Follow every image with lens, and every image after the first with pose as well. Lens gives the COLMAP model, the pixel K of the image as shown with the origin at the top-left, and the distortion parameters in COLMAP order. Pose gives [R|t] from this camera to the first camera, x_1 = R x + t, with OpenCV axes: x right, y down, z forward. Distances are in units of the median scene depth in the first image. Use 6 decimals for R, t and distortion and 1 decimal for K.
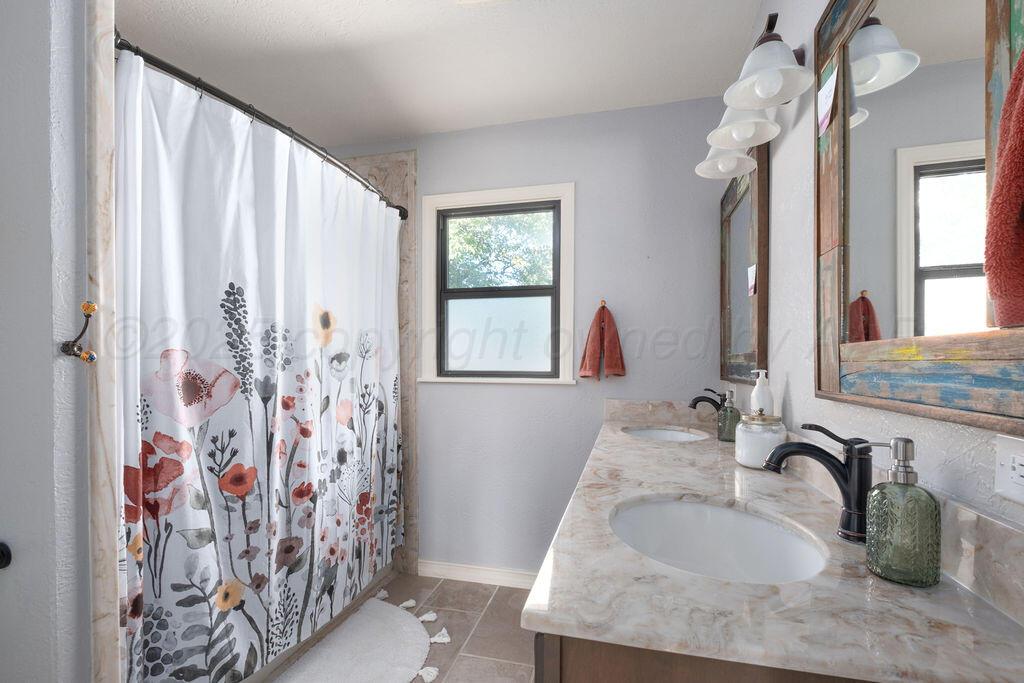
lens RADIAL K [[463.6, 0, 504.4], [0, 463.6, 361.9], [0, 0, 1]] dist [0.009621, -0.001757]
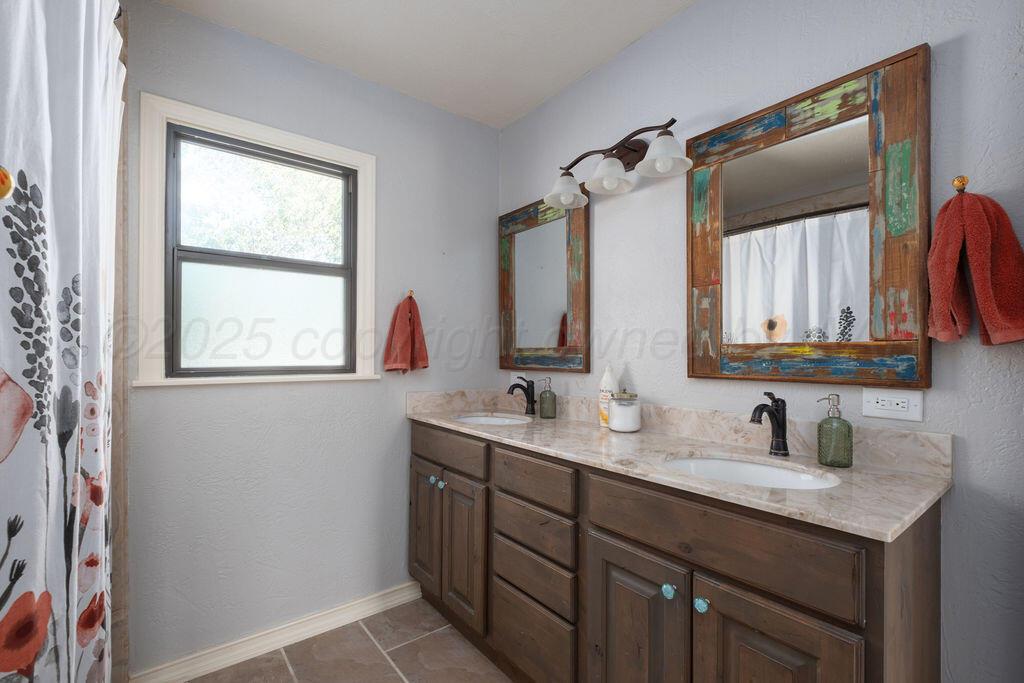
lens RADIAL K [[463.6, 0, 512.1], [0, 463.6, 349.0], [0, 0, 1]] dist [0.009621, -0.001757]
pose [[0.602614, 0.007830, 0.797995, -0.648358], [-0.000137, 0.999953, -0.009709, -0.003183], [-0.798033, 0.005742, 0.602586, 0.379150]]
